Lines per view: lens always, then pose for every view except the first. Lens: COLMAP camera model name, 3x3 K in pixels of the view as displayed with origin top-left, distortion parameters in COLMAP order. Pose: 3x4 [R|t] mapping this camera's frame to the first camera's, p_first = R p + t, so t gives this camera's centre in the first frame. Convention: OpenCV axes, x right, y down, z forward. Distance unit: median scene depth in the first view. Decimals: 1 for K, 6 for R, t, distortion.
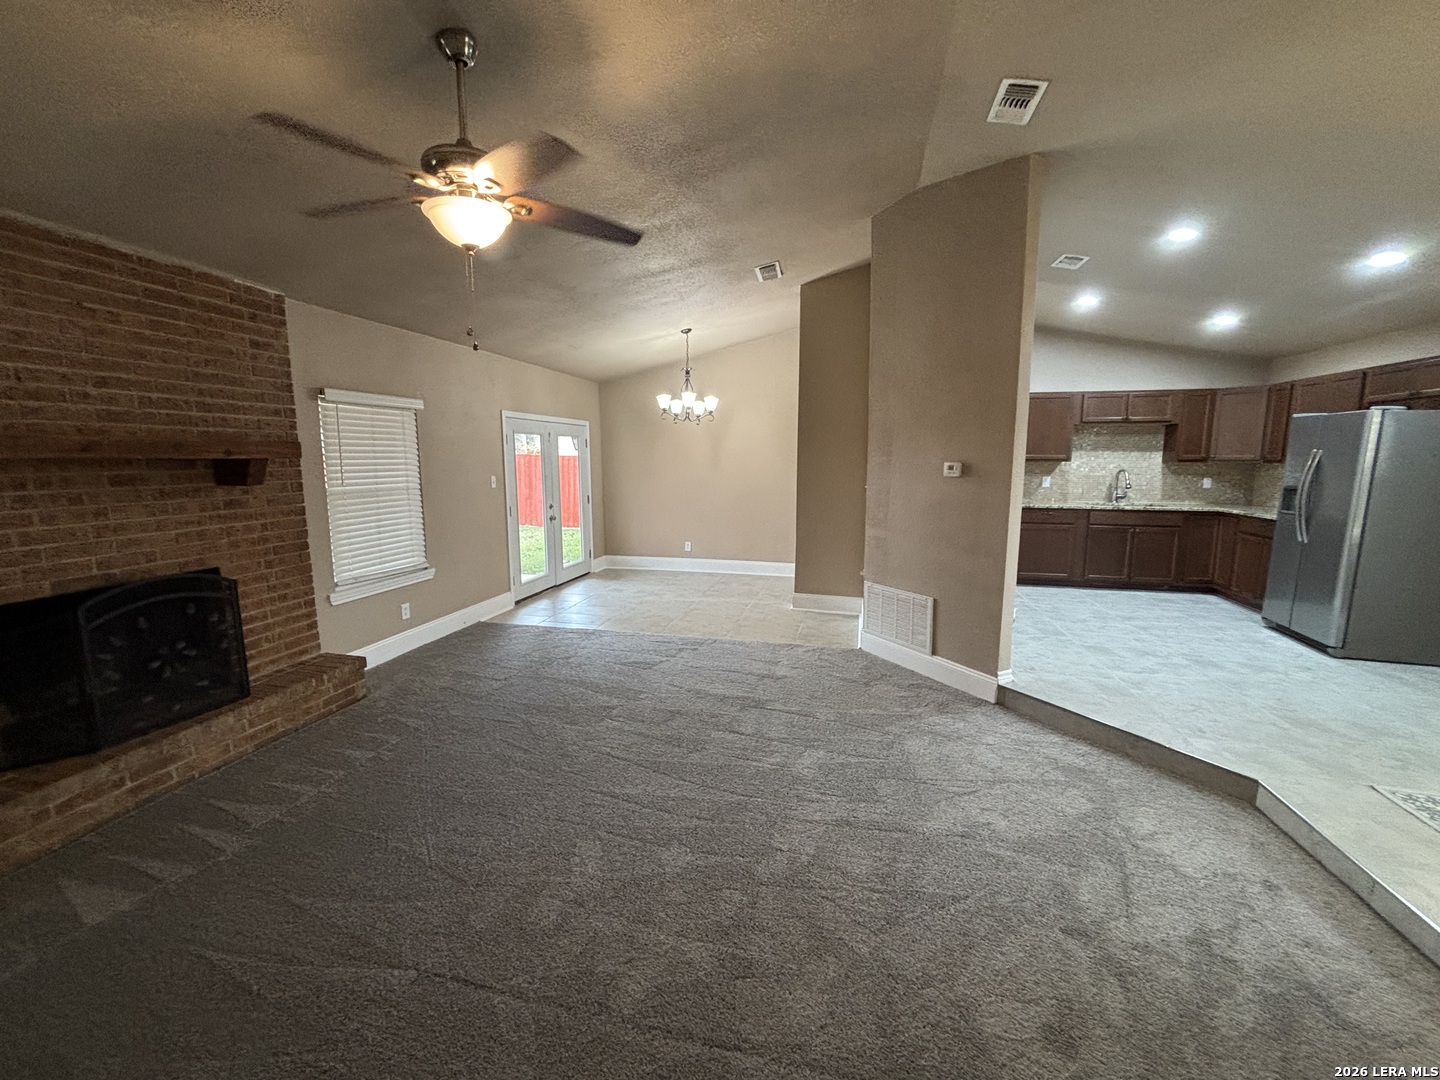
lens RADIAL K [[583.4, 0, 720.1], [0, 583.4, 536.8], [0, 0, 1]] dist [0.008167, -0.002974]
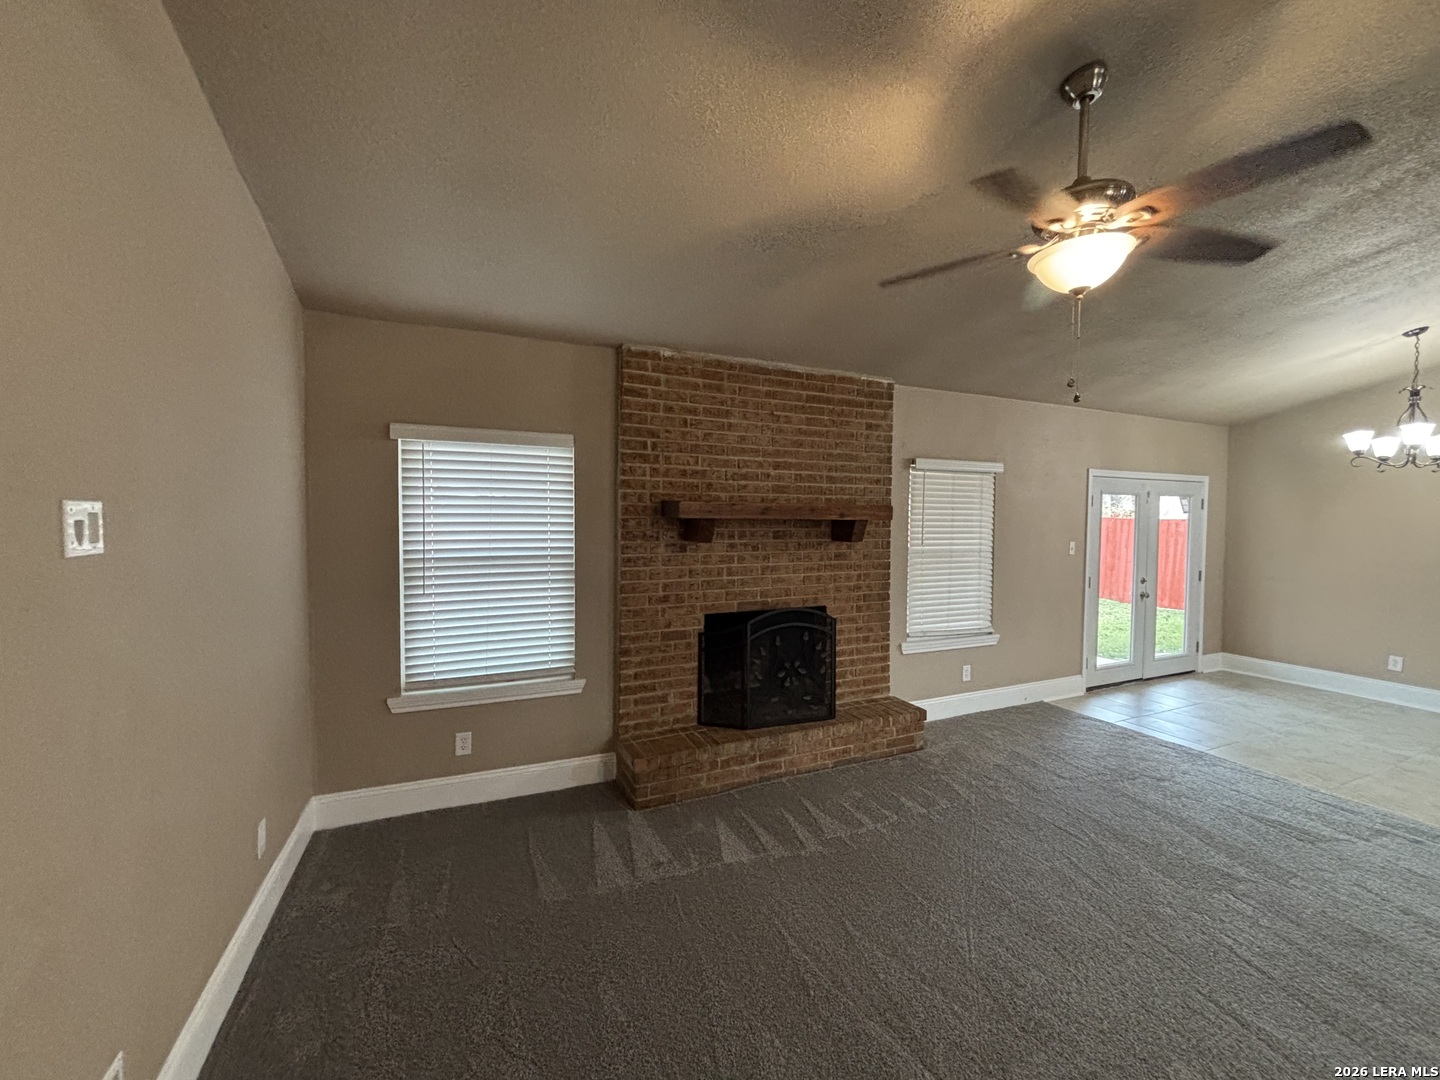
lens RADIAL K [[583.4, 0, 713.3], [0, 583.4, 533.8], [0, 0, 1]] dist [0.008167, -0.002974]
pose [[0.614298, 0.029899, -0.788507, -0.028285], [-0.117030, 0.991683, -0.053571, -0.005459], [0.780347, 0.125187, 0.612688, 0.031212]]
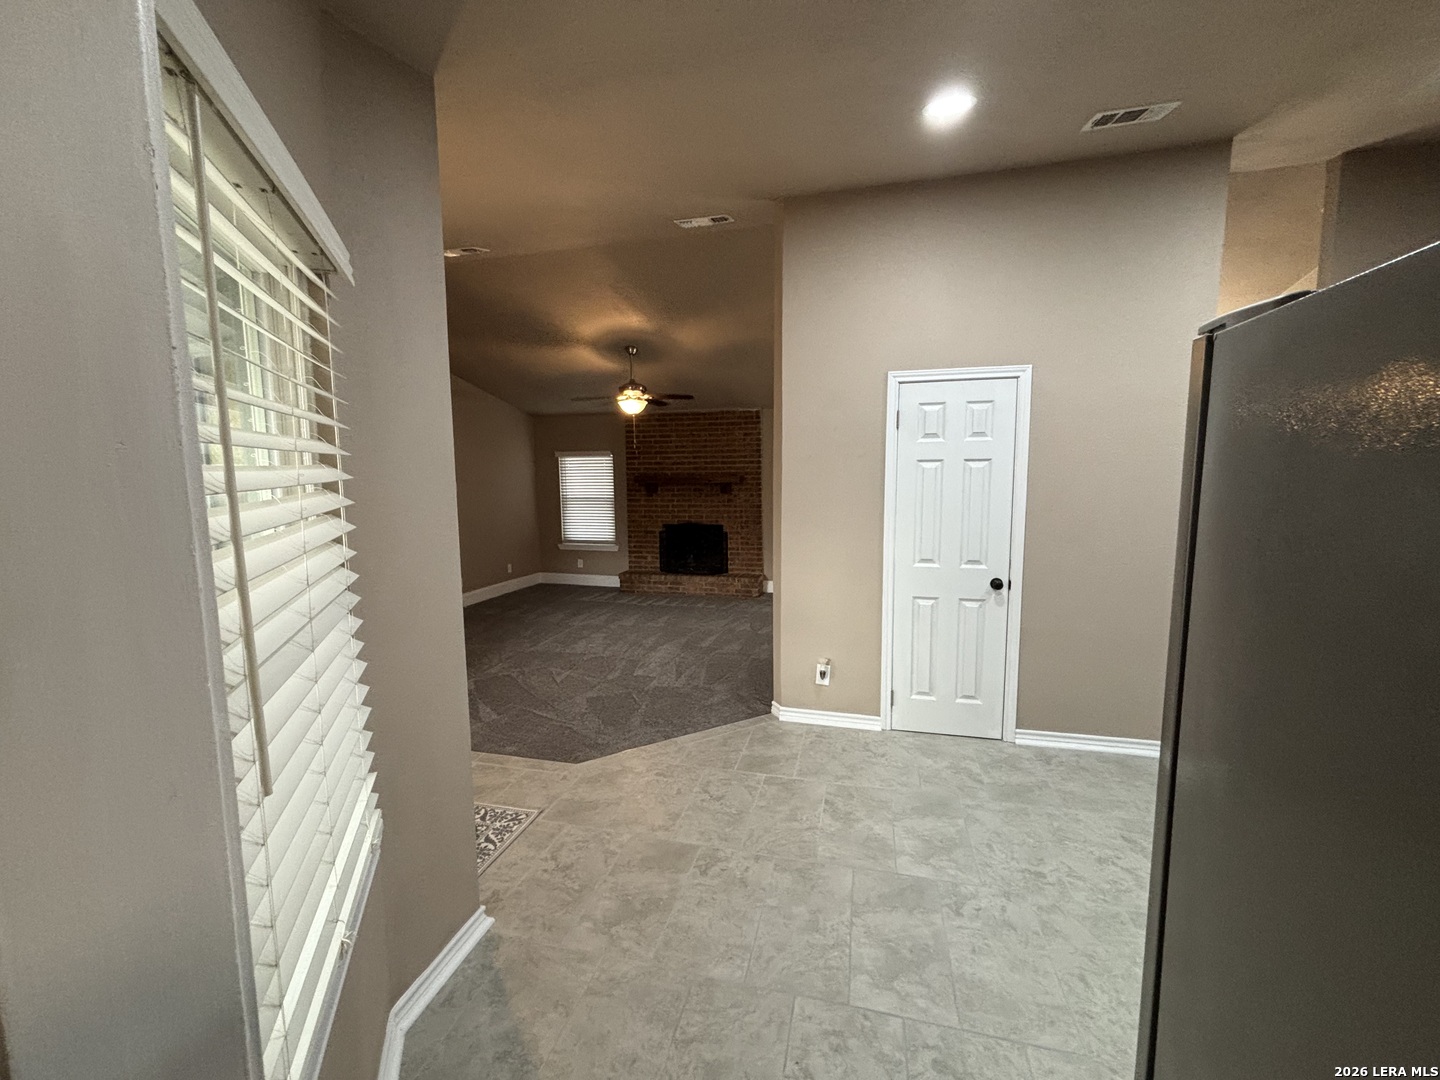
lens RADIAL K [[583.4, 0, 728.9], [0, 583.4, 541.3], [0, 0, 1]] dist [0.008167, -0.002974]
pose [[-0.003741, 0.116892, -0.993138, 1.456610], [-0.129911, 0.984671, 0.116385, -0.153708], [0.991519, 0.129455, 0.011502, 0.874526]]
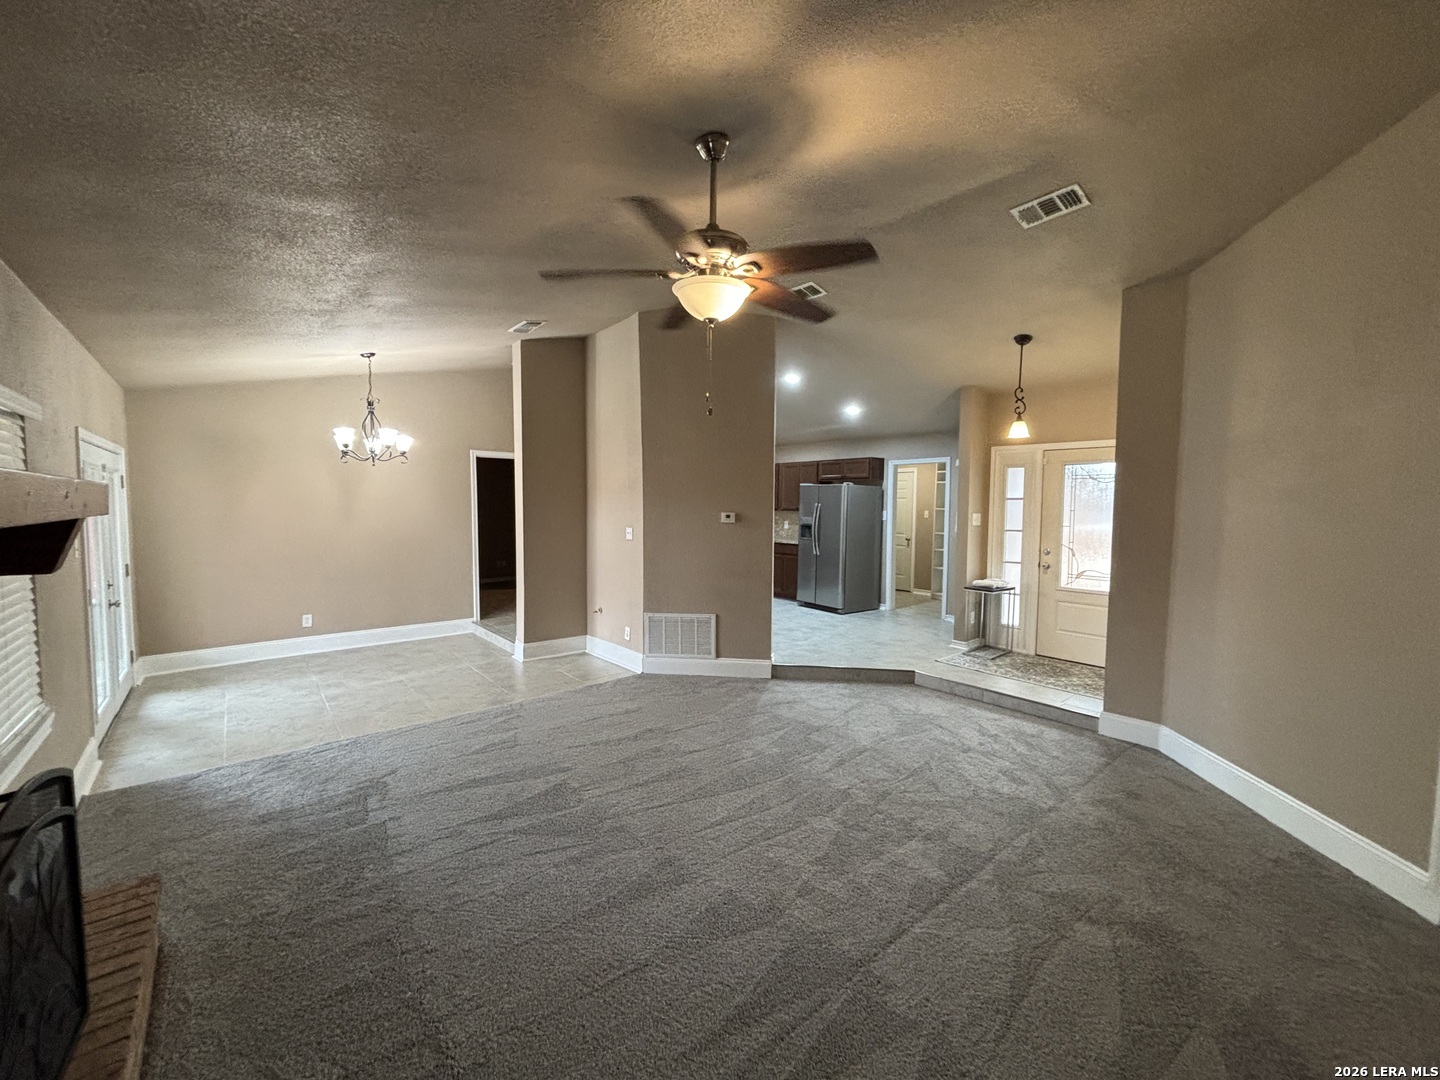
lens RADIAL K [[583.4, 0, 716.9], [0, 583.4, 537.7], [0, 0, 1]] dist [0.008167, -0.002974]
pose [[0.584671, -0.044057, 0.810074, -0.794057], [0.102400, 0.994546, -0.019817, -0.047480], [-0.804782, 0.094538, 0.585993, 0.245270]]
